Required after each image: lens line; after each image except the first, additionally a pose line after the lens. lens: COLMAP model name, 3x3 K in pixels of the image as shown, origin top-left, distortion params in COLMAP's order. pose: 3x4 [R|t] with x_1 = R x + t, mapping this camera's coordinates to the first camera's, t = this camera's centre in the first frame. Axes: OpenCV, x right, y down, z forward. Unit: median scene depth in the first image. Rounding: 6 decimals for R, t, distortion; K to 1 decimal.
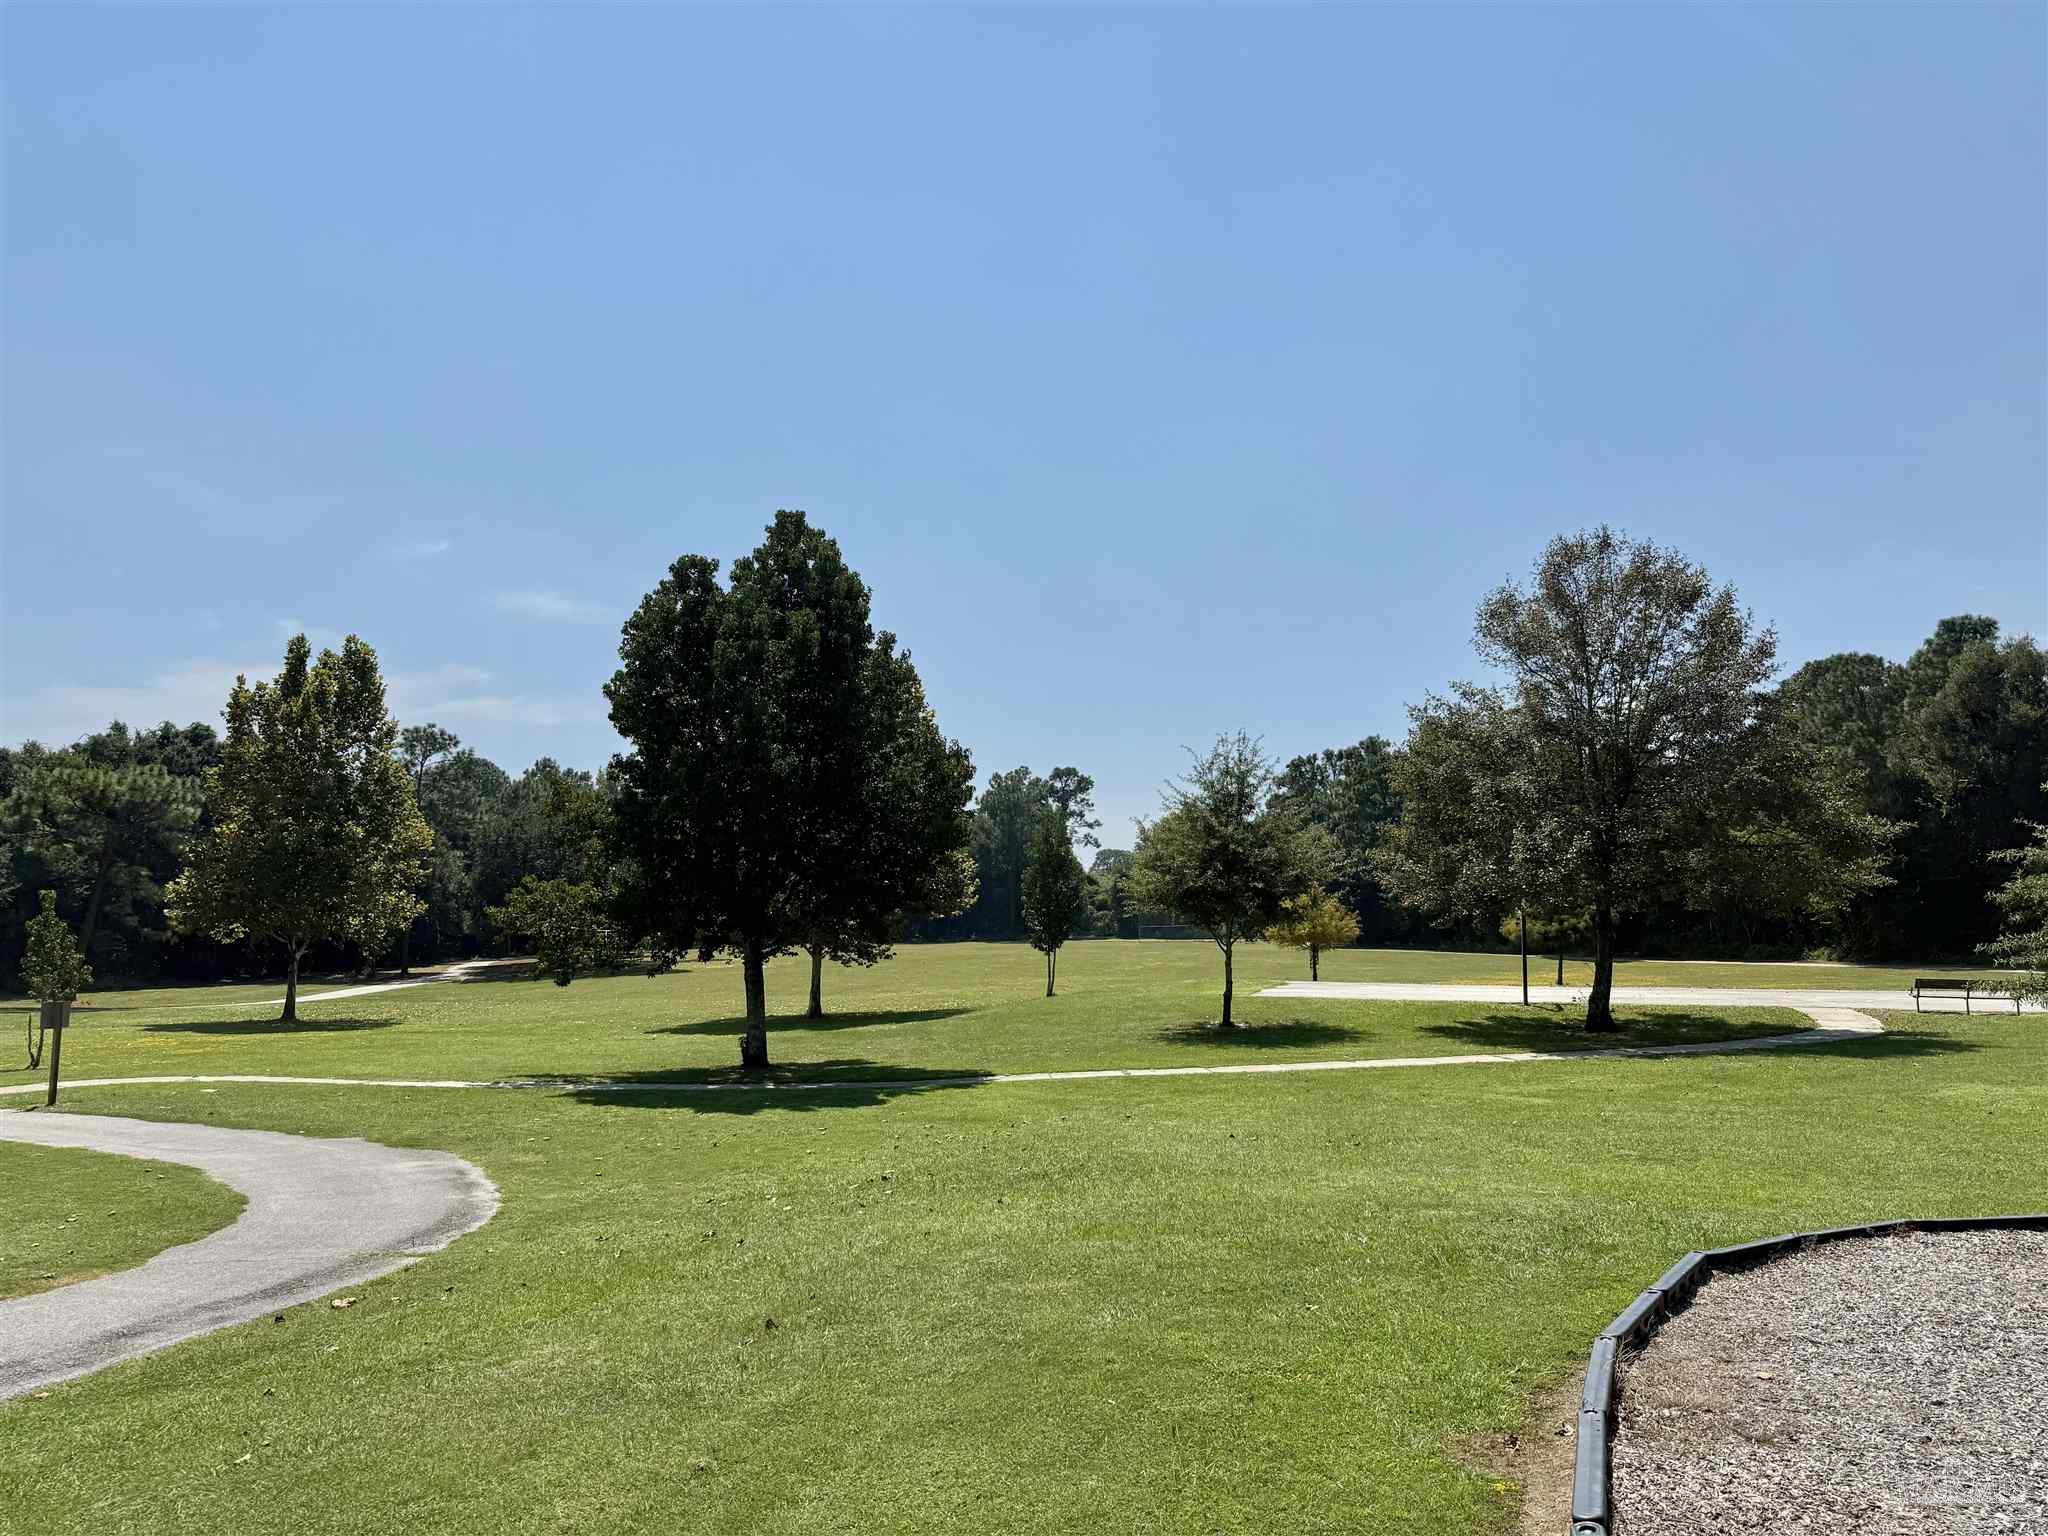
lens RADIAL K [[1426.1, 0, 1026.4], [0, 1426.1, 764.0], [0, 0, 1]] dist [0.021752, -0.033616]
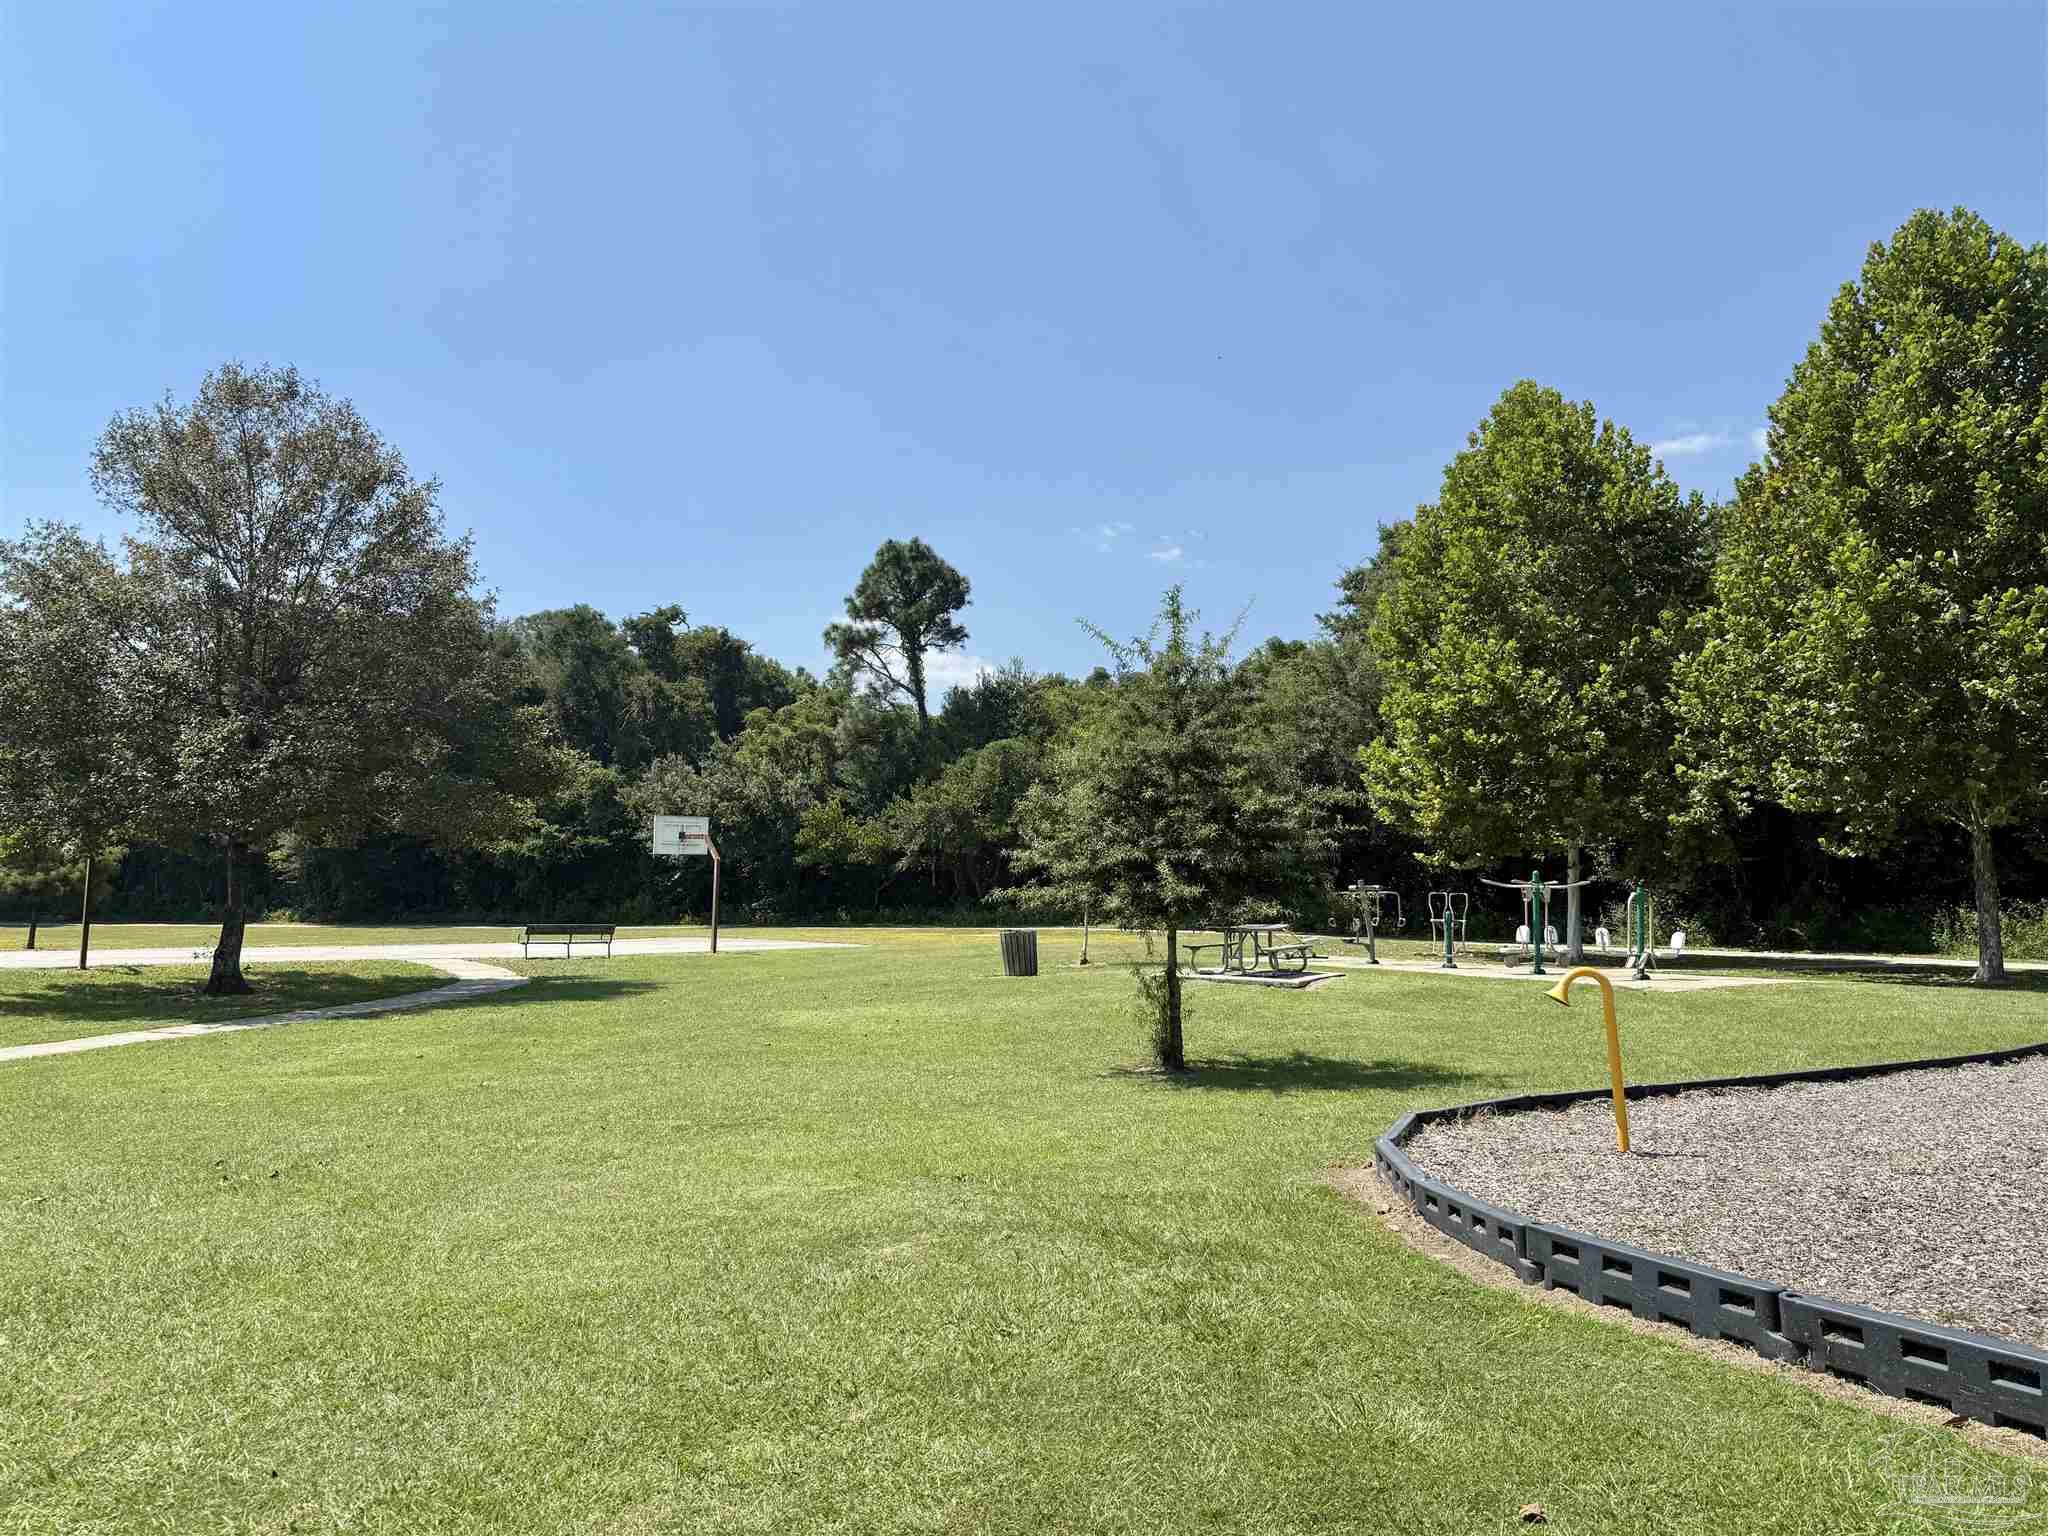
lens RADIAL K [[1426.1, 0, 1010.7], [0, 1426.1, 771.4], [0, 0, 1]] dist [0.021752, -0.033616]
pose [[0.506752, 0.078982, 0.858466, -0.064041], [-0.100051, 0.994454, -0.032433, 0.044171], [-0.856267, -0.069455, 0.511843, 0.223415]]
